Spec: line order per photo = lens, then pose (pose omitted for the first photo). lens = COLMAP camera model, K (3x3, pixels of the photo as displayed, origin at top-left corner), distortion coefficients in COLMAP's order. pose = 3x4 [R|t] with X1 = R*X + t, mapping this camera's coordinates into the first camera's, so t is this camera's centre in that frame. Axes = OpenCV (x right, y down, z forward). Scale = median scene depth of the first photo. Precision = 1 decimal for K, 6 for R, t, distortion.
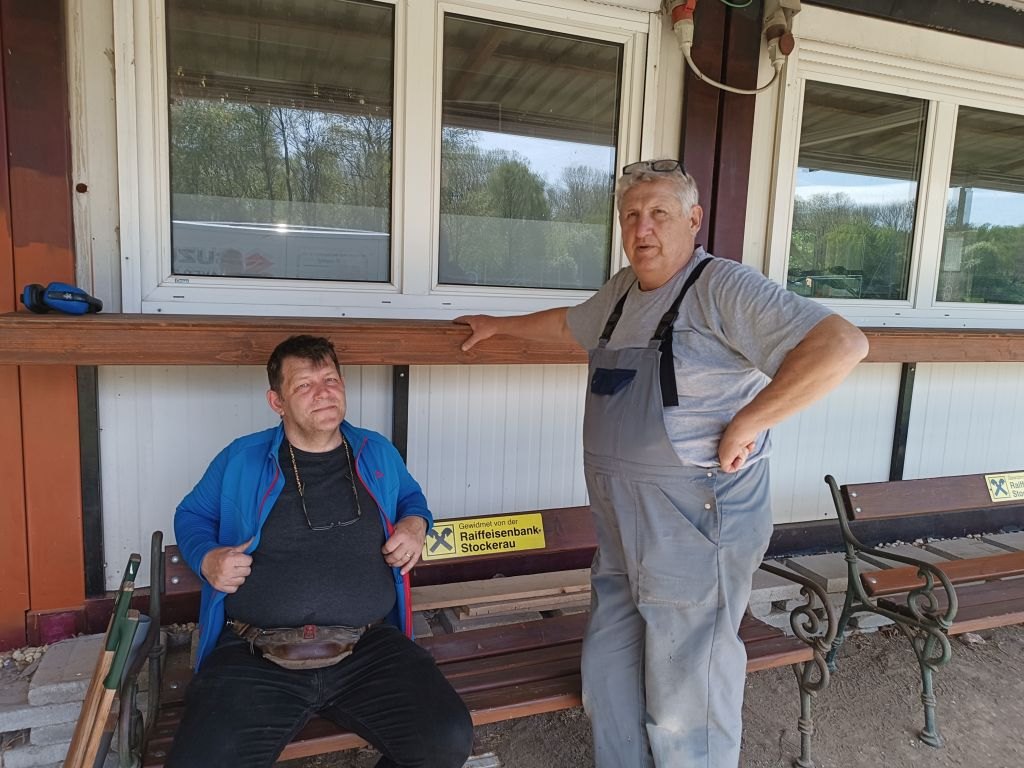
lens RADIAL K [[719.3, 0, 514.4], [0, 719.3, 378.1], [0, 0, 1]] dist [0.010745, -0.003281]
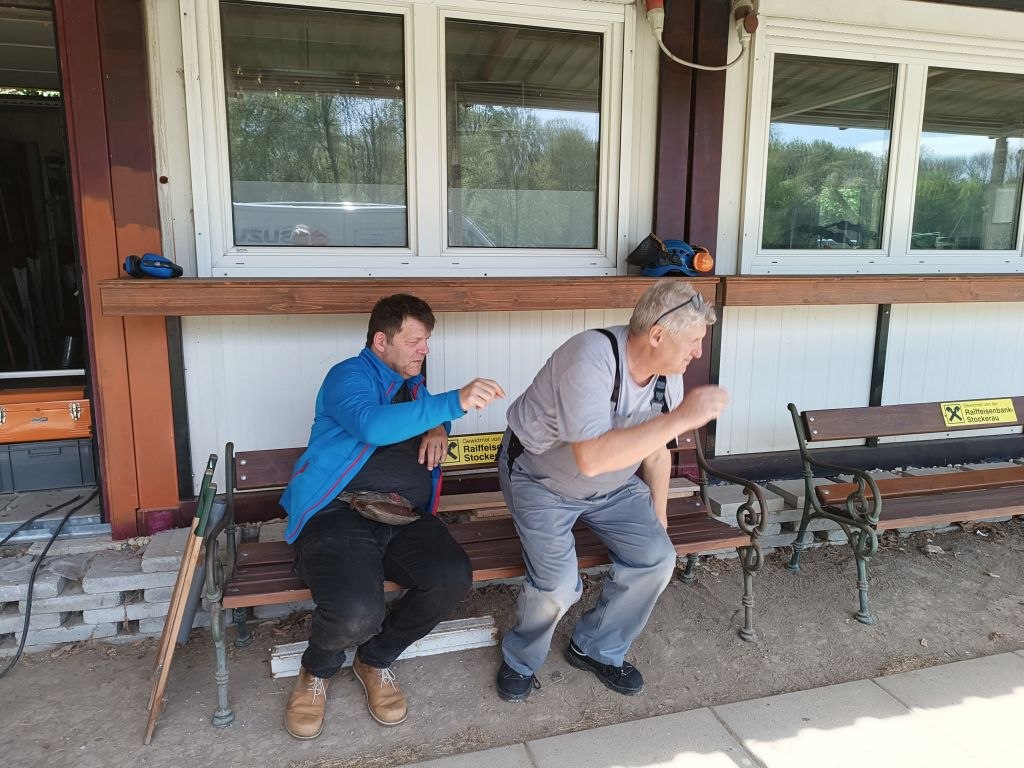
lens RADIAL K [[719.3, 0, 514.4], [0, 719.3, 378.1], [0, 0, 1]] dist [0.010745, -0.003281]
pose [[0.995721, -0.017822, -0.090676, 0.115350], [0.021358, 0.999043, 0.038166, 0.046704], [0.089909, -0.039940, 0.995149, -0.205703]]
